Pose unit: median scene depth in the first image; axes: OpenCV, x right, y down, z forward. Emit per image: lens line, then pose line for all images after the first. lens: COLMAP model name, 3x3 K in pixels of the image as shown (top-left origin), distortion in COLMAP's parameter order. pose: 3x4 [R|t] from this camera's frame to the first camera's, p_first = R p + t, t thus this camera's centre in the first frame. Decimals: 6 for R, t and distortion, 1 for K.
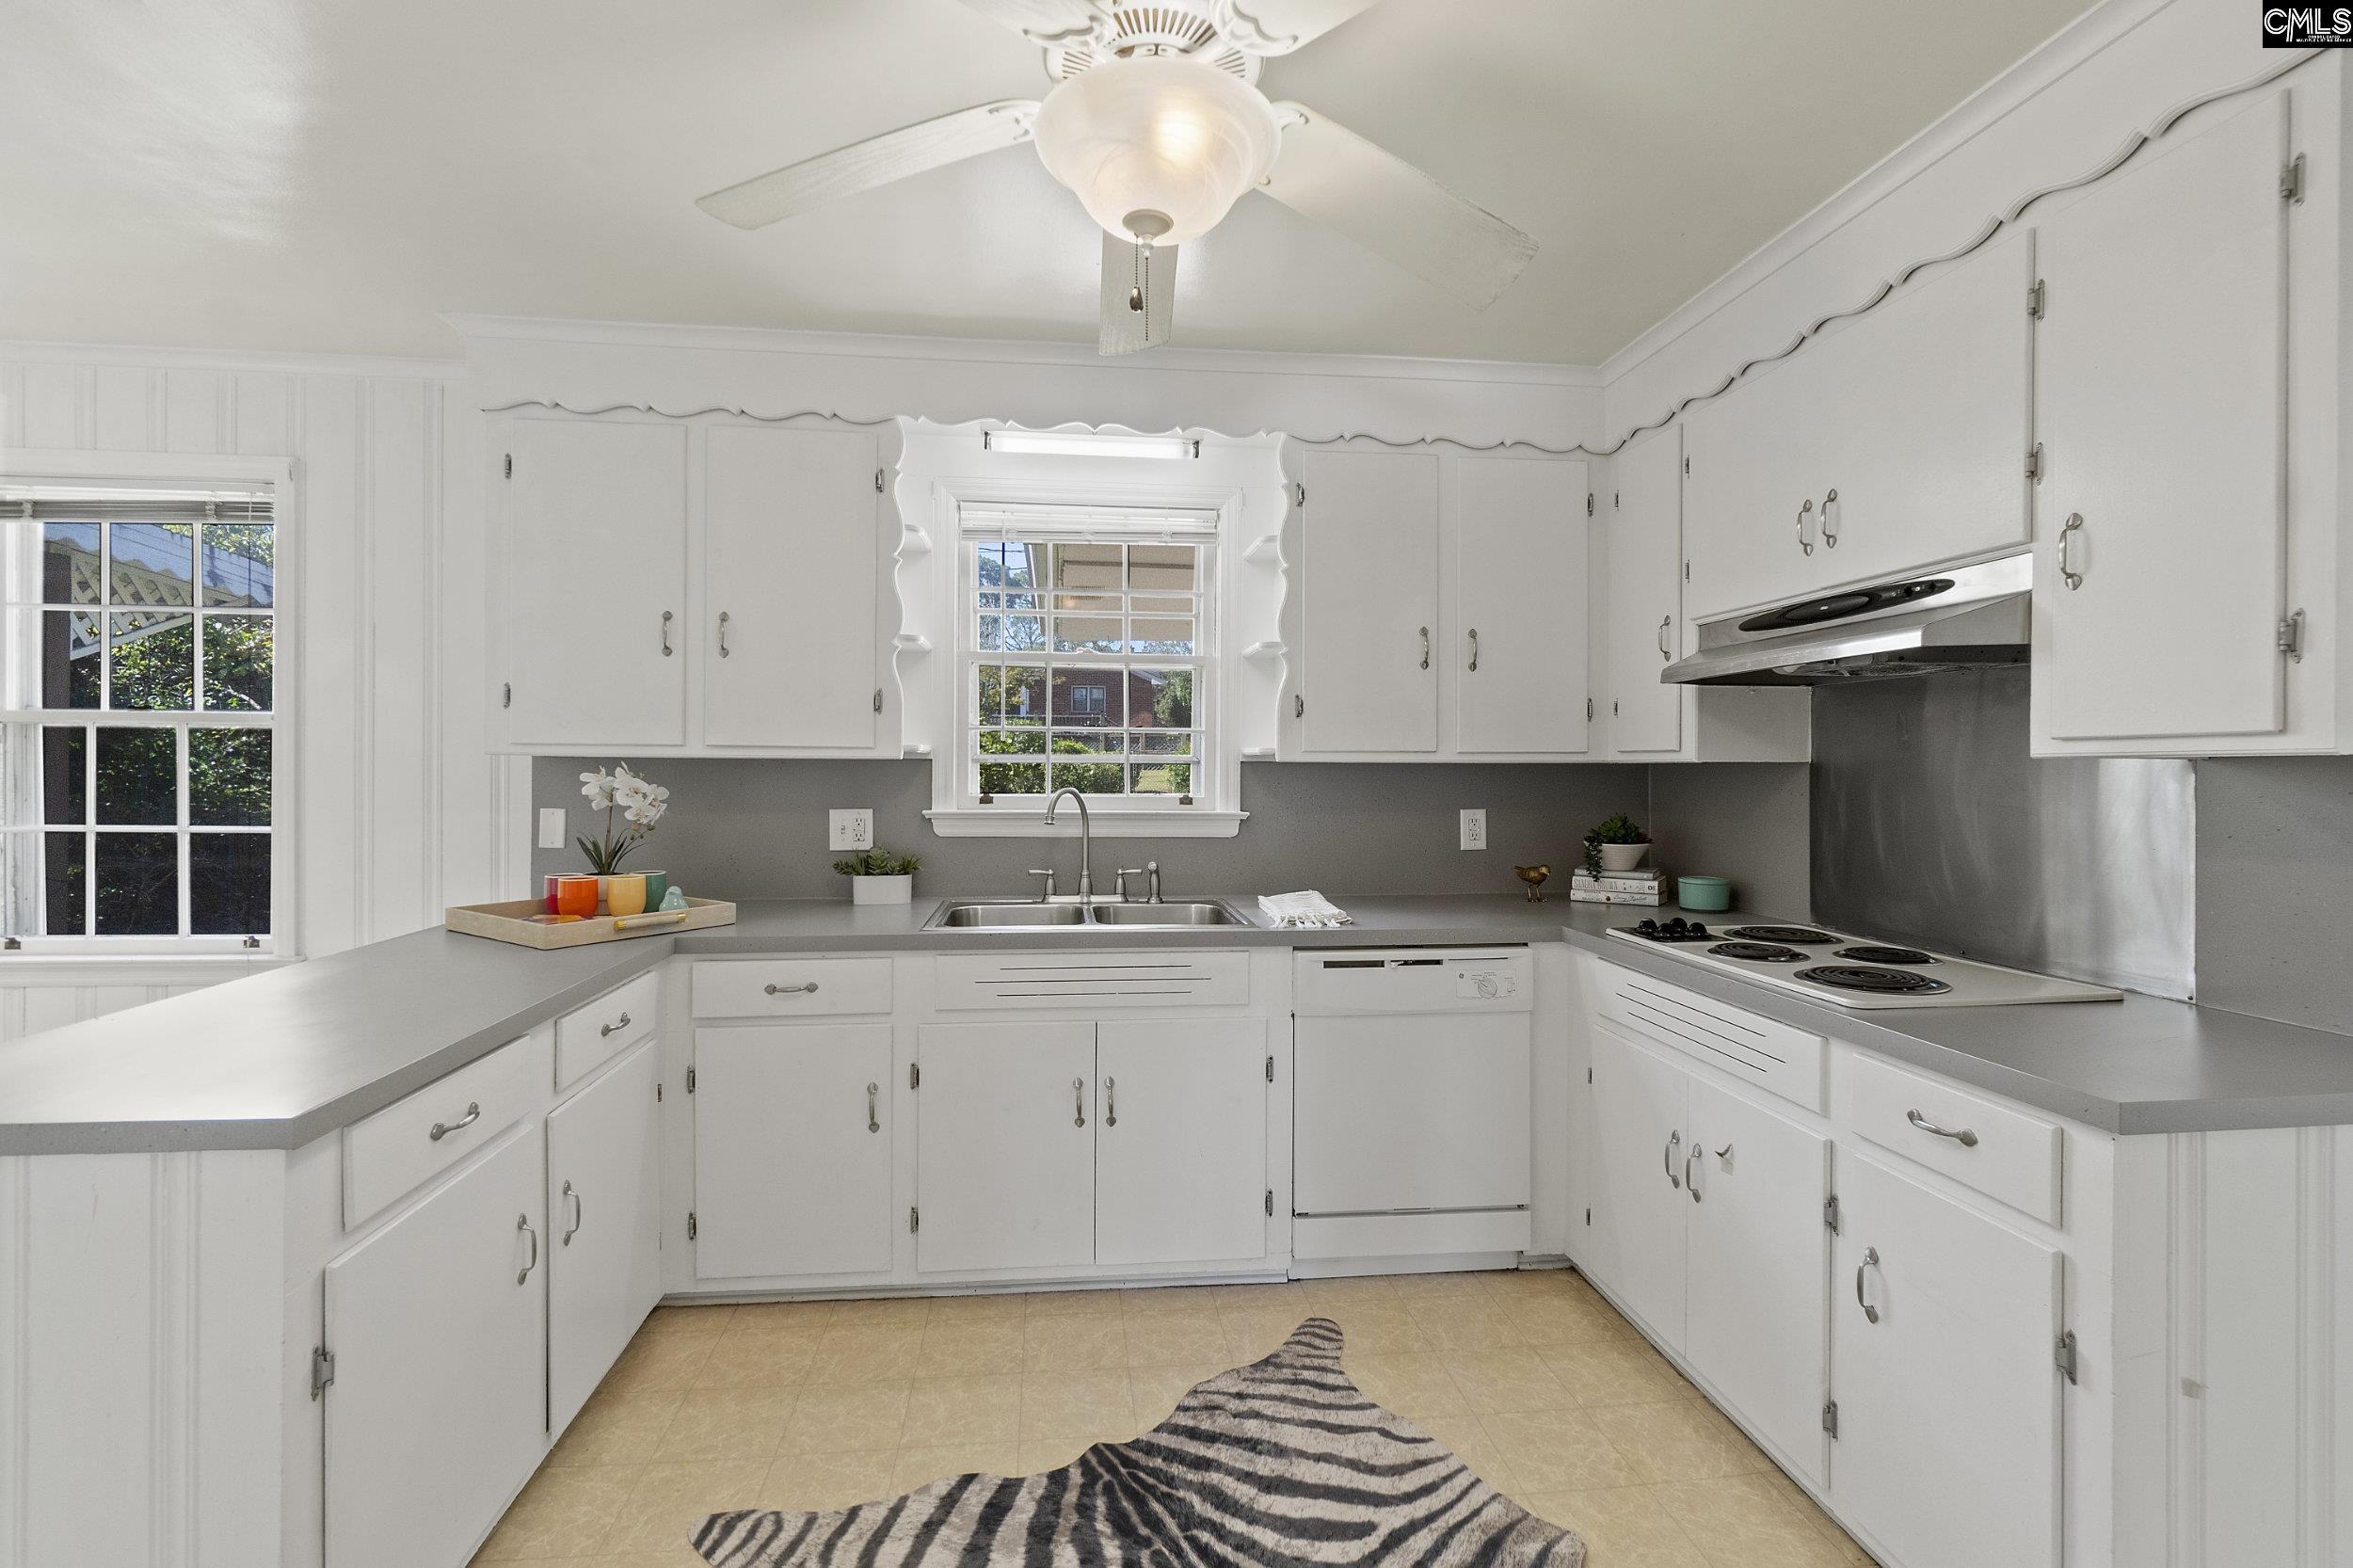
lens RADIAL K [[1045.5, 0, 1188.2], [0, 1045.5, 770.1], [0, 0, 1]] dist [-0.004938, -0.000376]
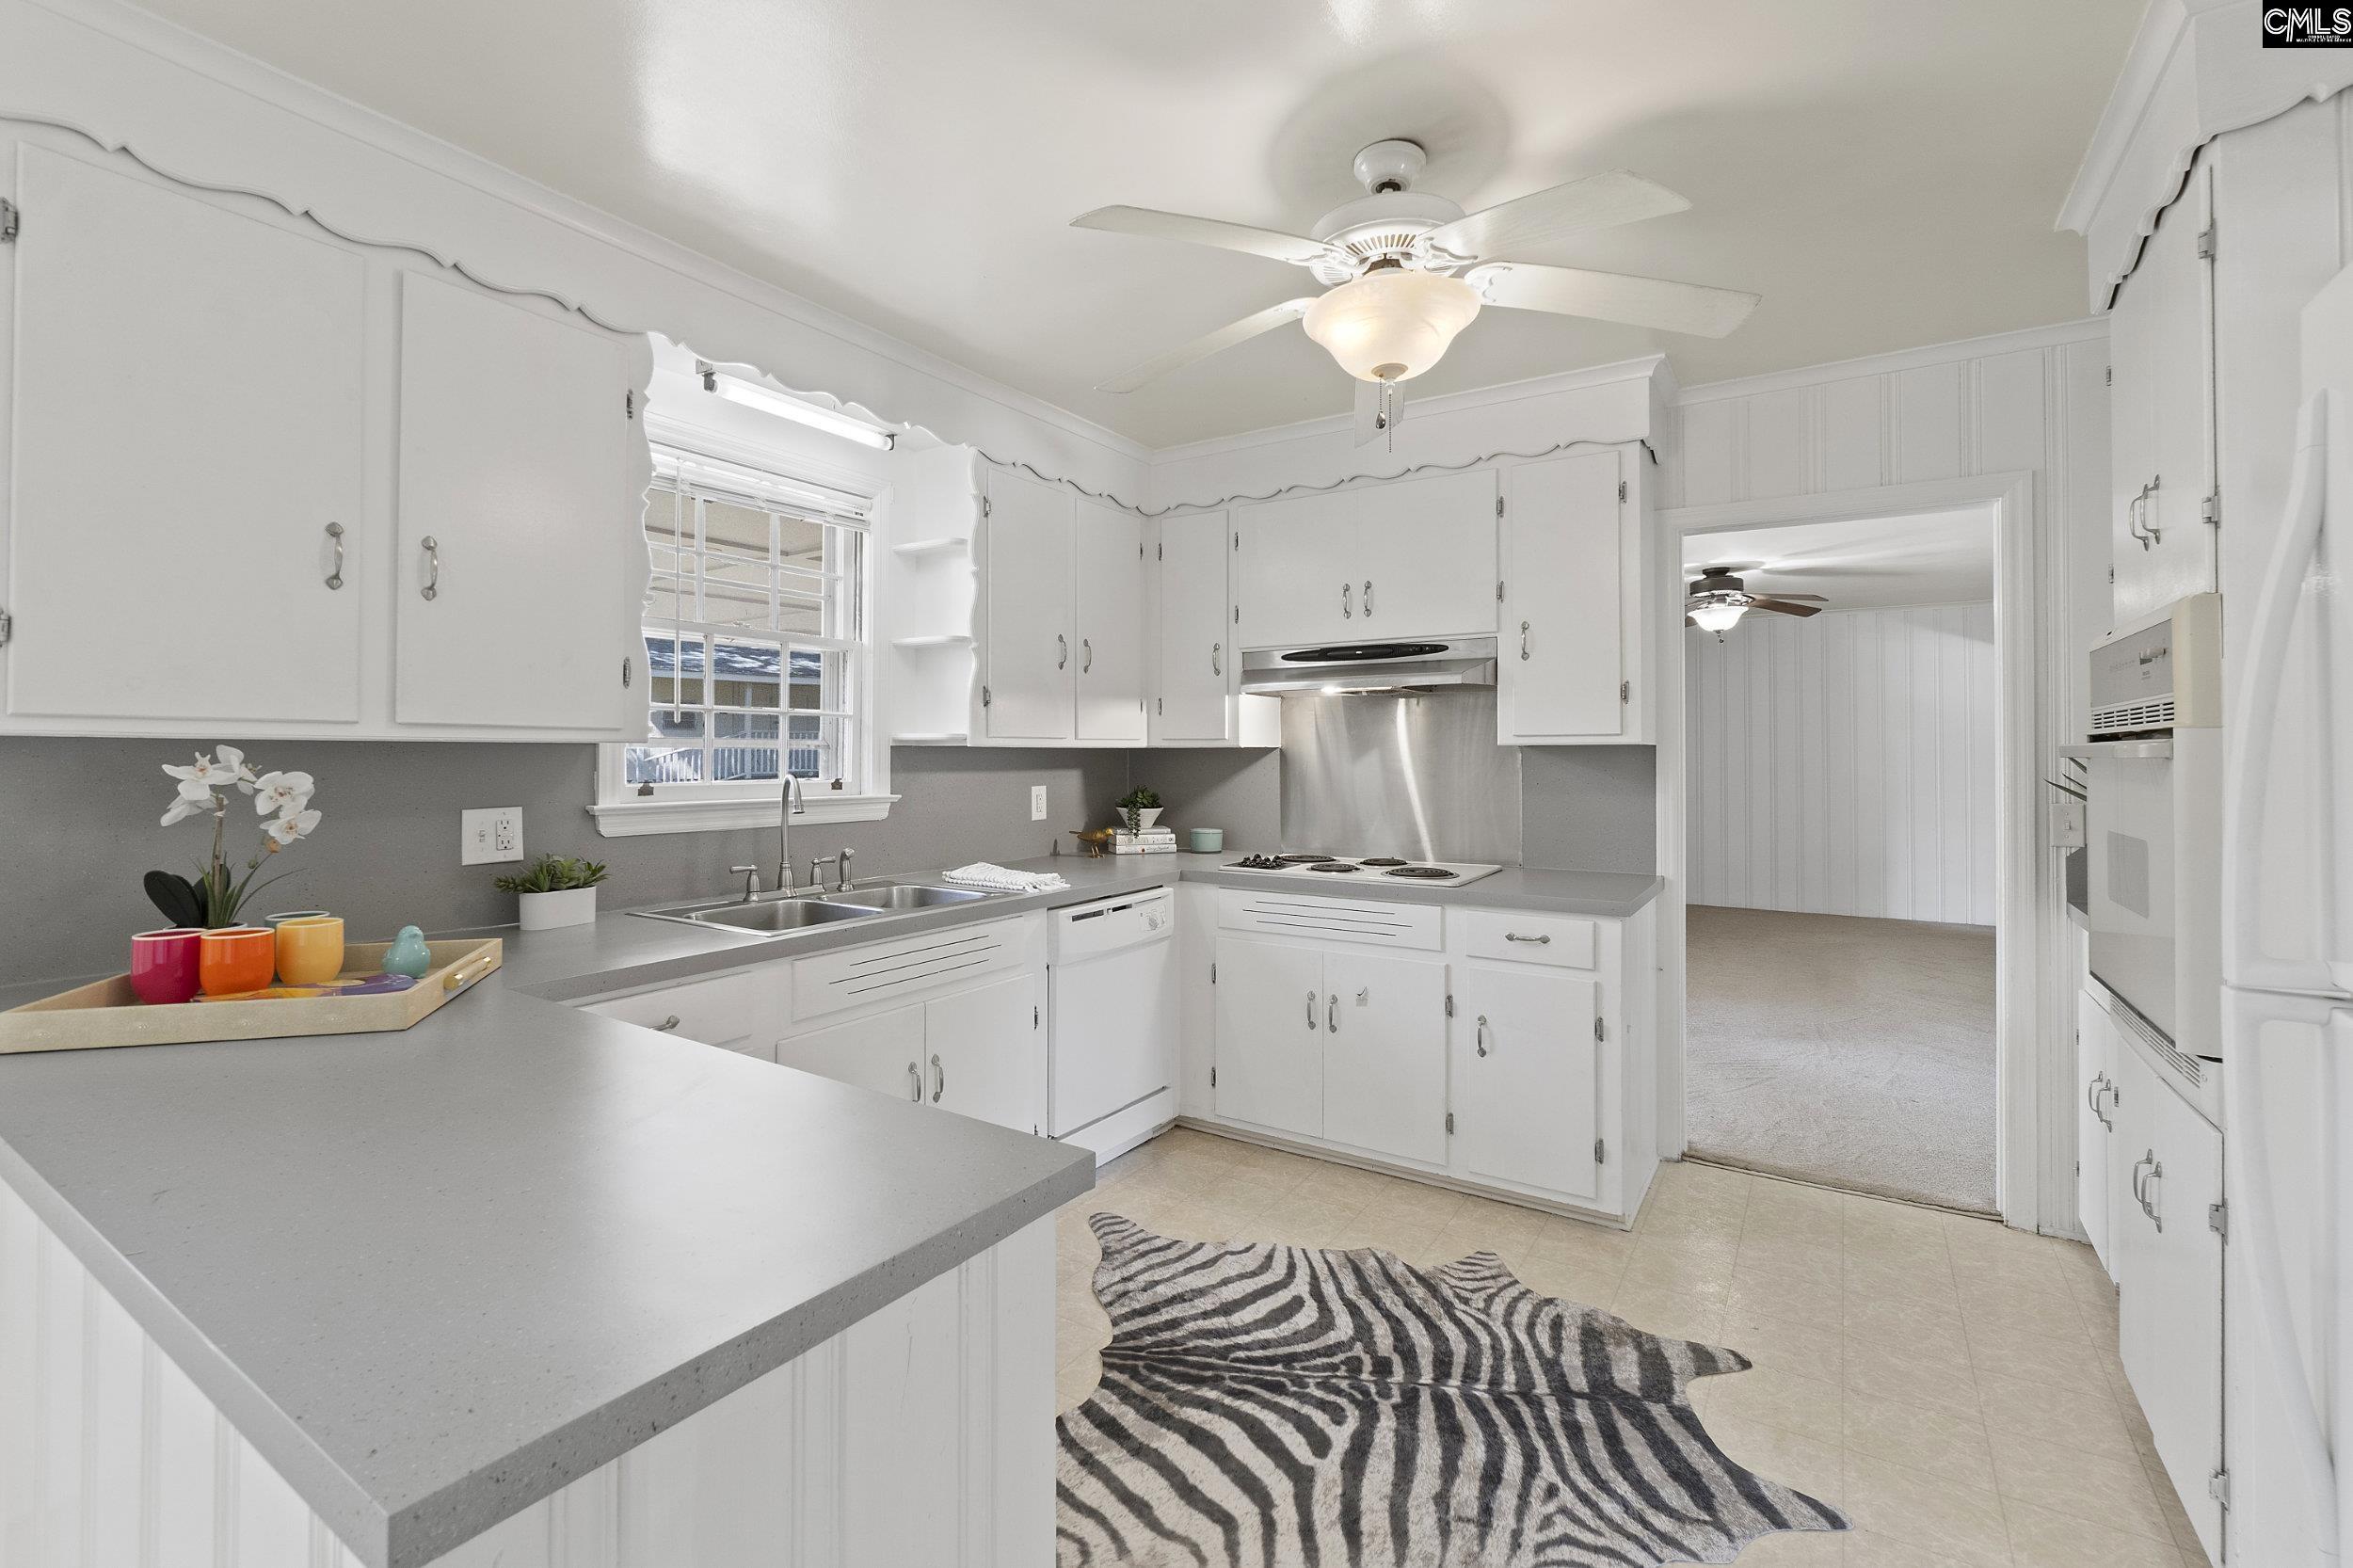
lens RADIAL K [[1017.6, 0, 1171.1], [0, 1017.6, 741.8], [0, 0, 1]] dist [-0.004268, 0.000324]
pose [[0.643996, 0.003461, 0.765021, -0.692795], [0.004192, 0.999959, -0.008052, -0.003878], [-0.765017, 0.008392, 0.643955, 0.179093]]
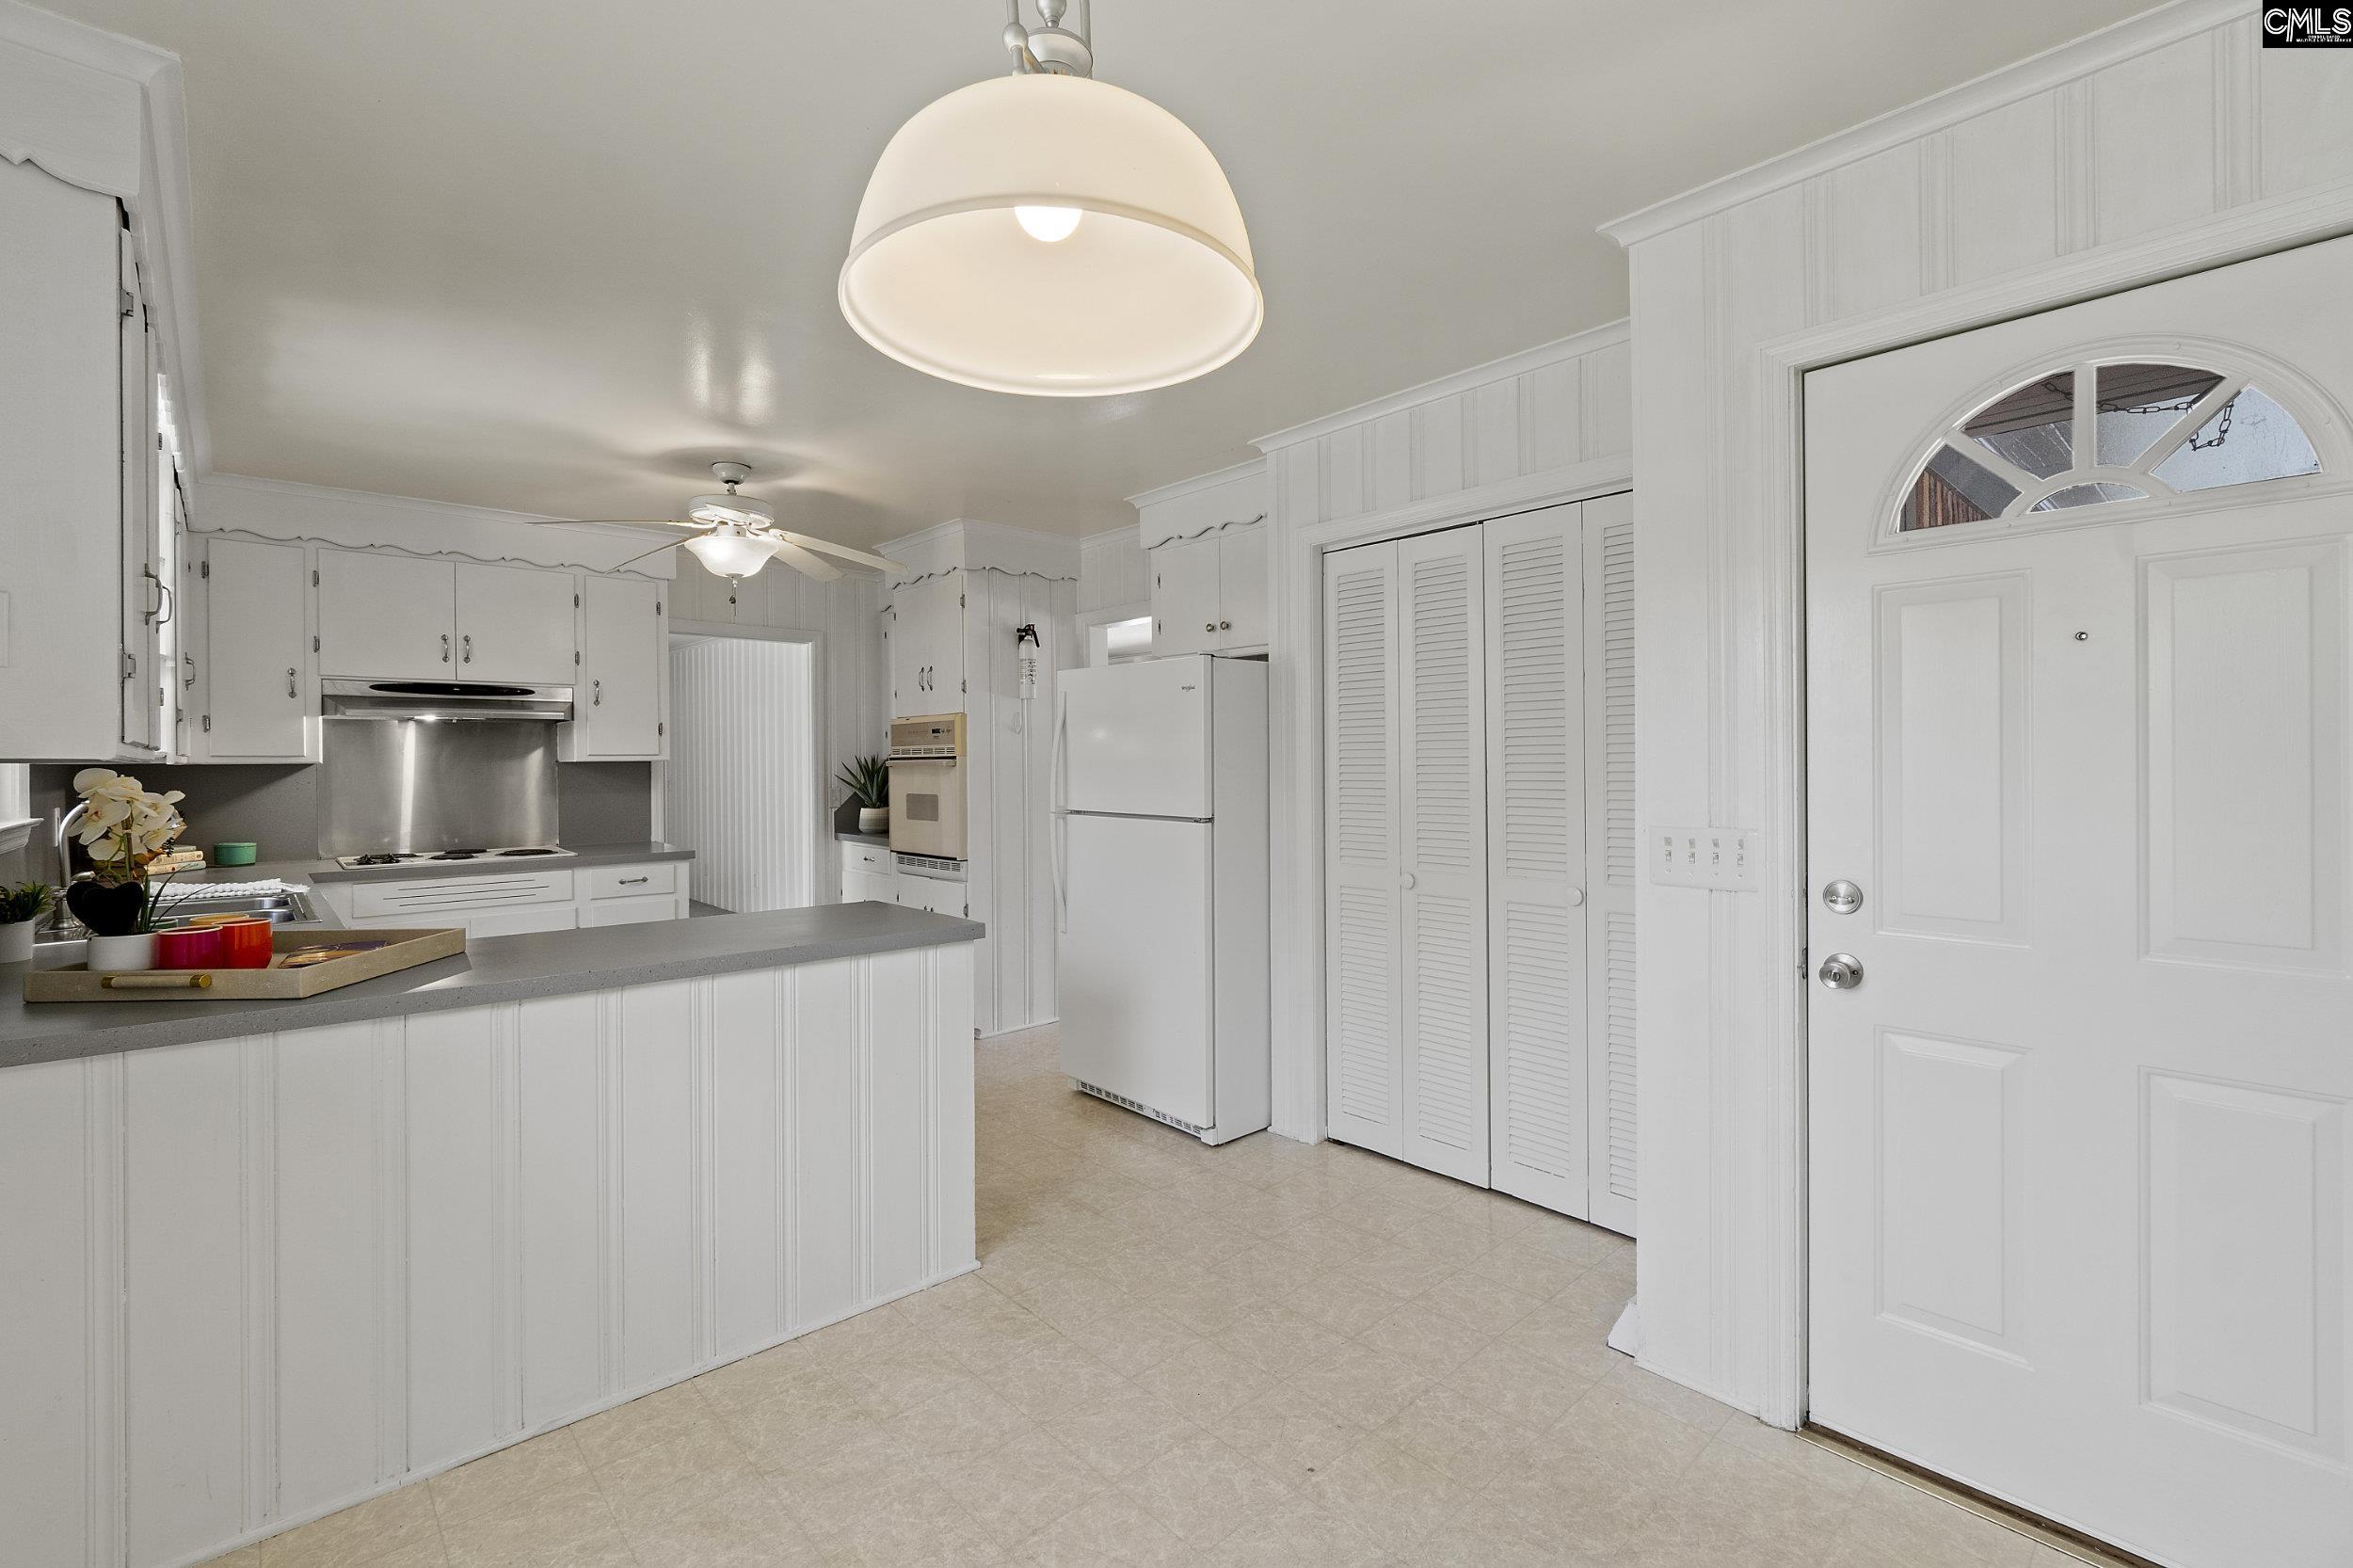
lens RADIAL K [[1045.5, 0, 1188.2], [0, 1045.5, 770.1], [0, 0, 1]] dist [-0.004938, -0.000376]
pose [[-0.578457, -0.006145, 0.815690, -1.699938], [0.004828, 0.999928, 0.010956, -0.008609], [-0.815699, 0.010276, -0.578386, 0.887169]]
